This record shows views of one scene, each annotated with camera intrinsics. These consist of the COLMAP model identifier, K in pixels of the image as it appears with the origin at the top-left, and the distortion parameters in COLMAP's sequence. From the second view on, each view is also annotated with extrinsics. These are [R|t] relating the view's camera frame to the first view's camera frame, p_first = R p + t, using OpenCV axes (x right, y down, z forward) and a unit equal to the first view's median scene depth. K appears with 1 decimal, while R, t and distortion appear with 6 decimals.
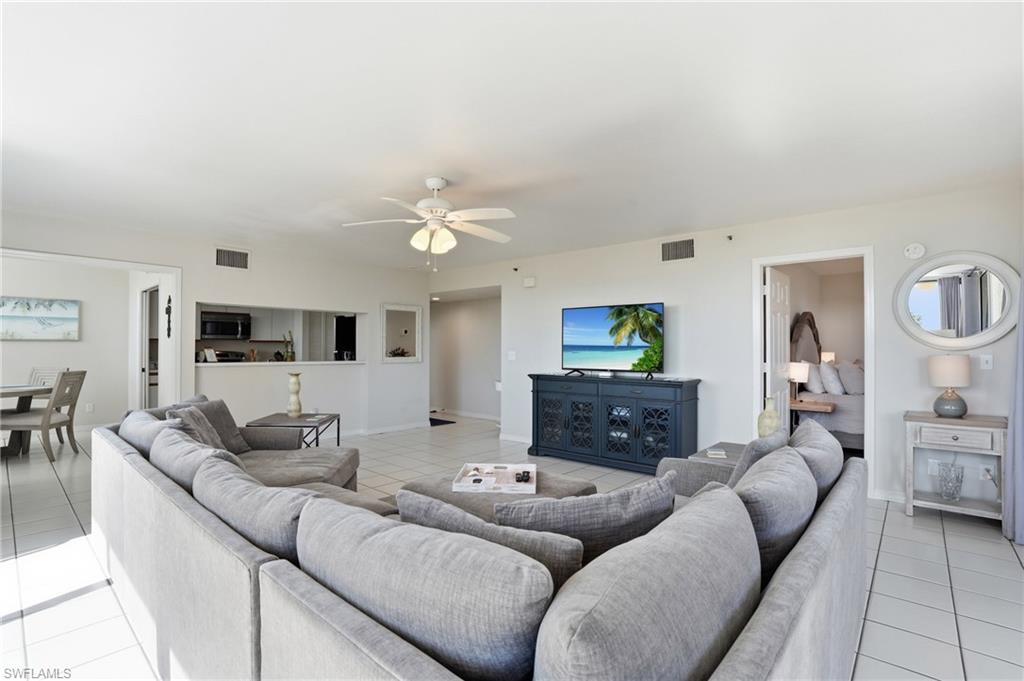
lens RADIAL K [[476.9, 0, 501.2], [0, 476.9, 333.1], [0, 0, 1]] dist [-0.051037, 0.013156]
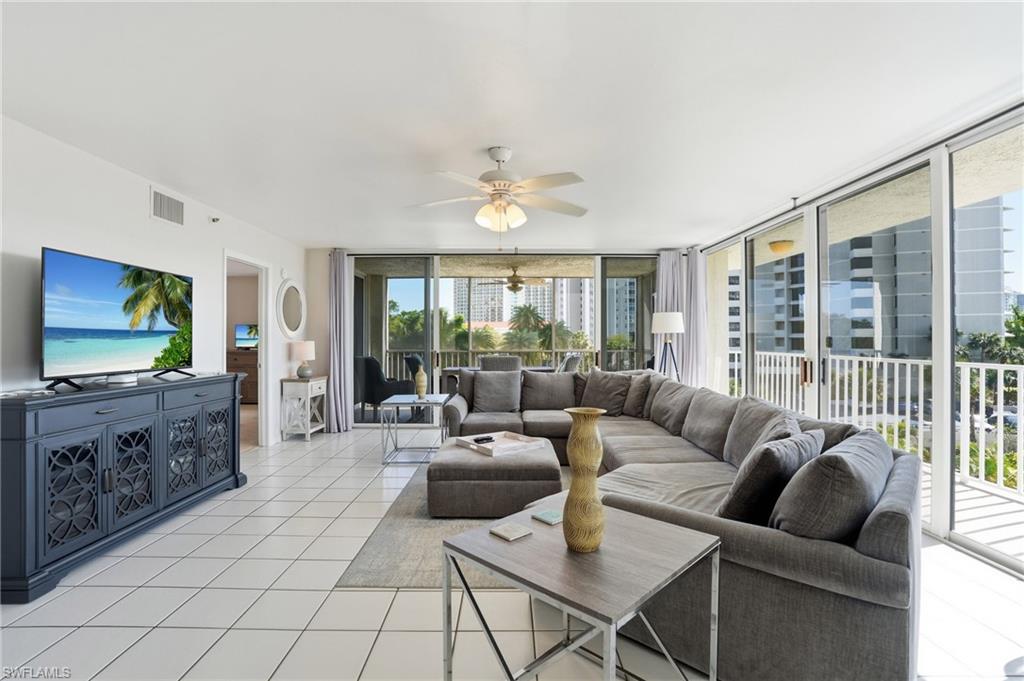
lens RADIAL K [[476.9, 0, 517.8], [0, 476.9, 341.8], [0, 0, 1]] dist [-0.051037, 0.013156]
pose [[-0.670101, -0.002844, 0.742264, -0.535151], [-0.011553, 0.999911, -0.006599, 0.040253], [-0.742180, -0.012997, -0.670075, 1.042422]]
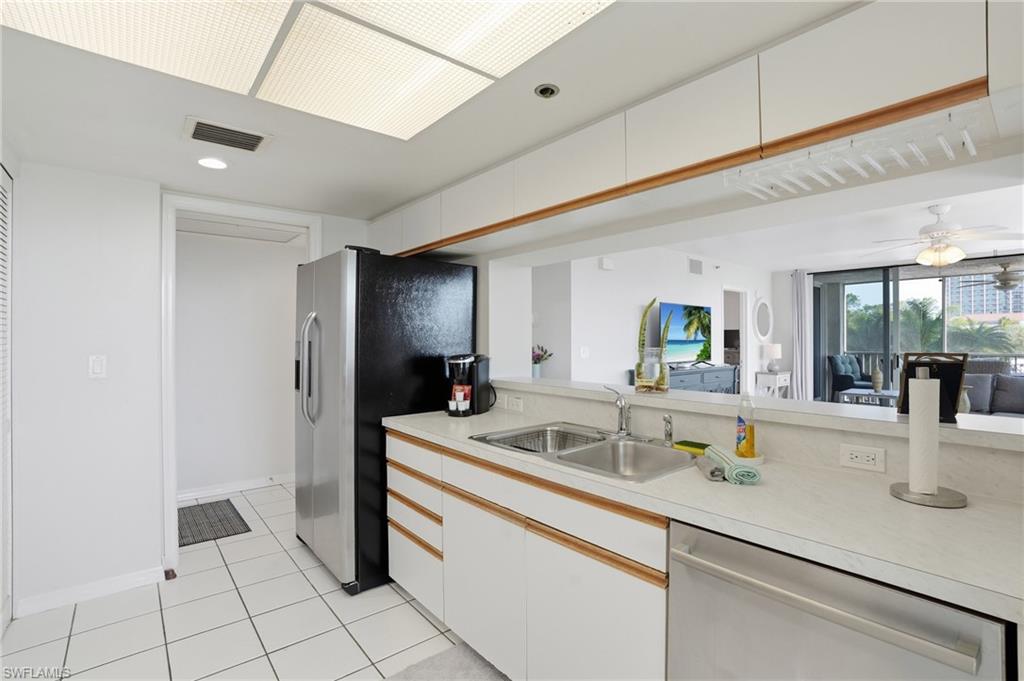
lens RADIAL K [[476.9, 0, 504.2], [0, 476.9, 339.3], [0, 0, 1]] dist [-0.051037, 0.013156]
pose [[0.164774, 0.000590, 0.986331, -0.984186], [-0.011218, 0.999936, 0.001276, 0.027722], [-0.986268, -0.011275, 0.164770, 1.268352]]
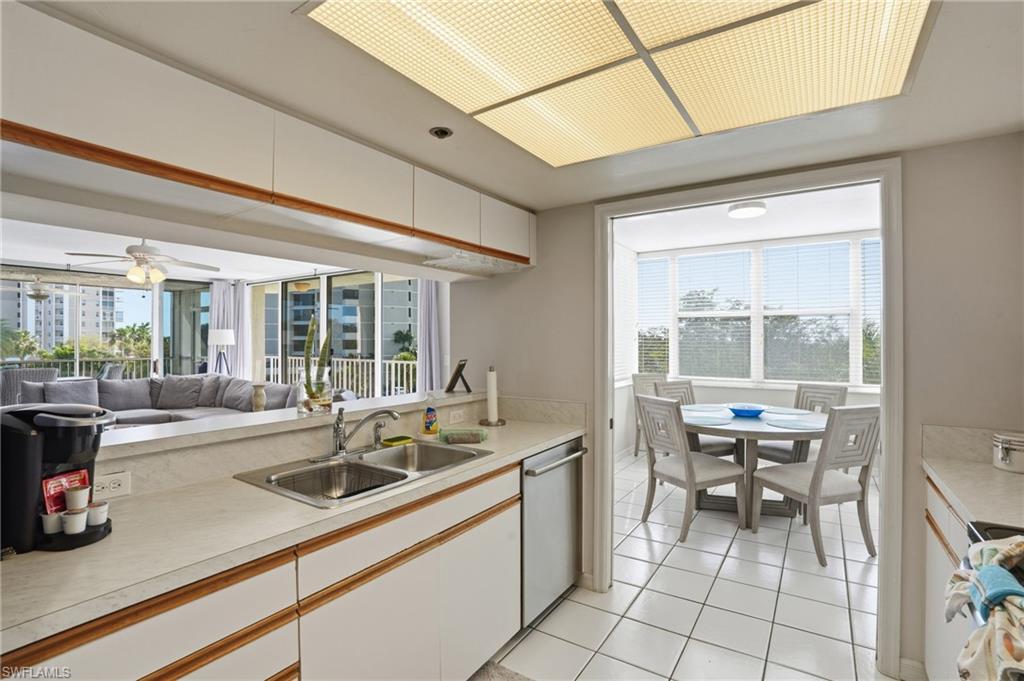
lens RADIAL K [[476.9, 0, 514.6], [0, 476.9, 339.1], [0, 0, 1]] dist [-0.051037, 0.013156]
pose [[-0.991135, 0.000540, -0.132856, -0.666661], [0.003029, 0.999824, -0.018535, 0.018741], [0.132823, -0.018773, -0.990962, 1.649093]]
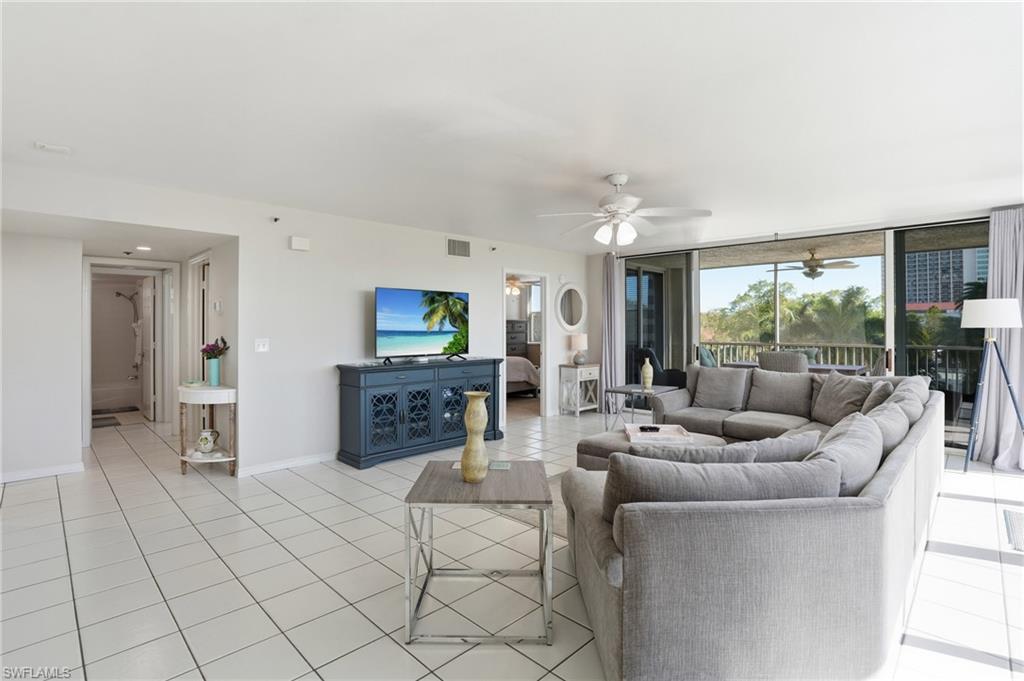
lens RADIAL K [[476.9, 0, 512.4], [0, 476.9, 330.5], [0, 0, 1]] dist [-0.051037, 0.013156]
pose [[0.075168, -0.007690, 0.997141, -0.776889], [-0.011350, 0.999899, 0.008567, 0.014603], [-0.997106, -0.011962, 0.075073, 0.751520]]
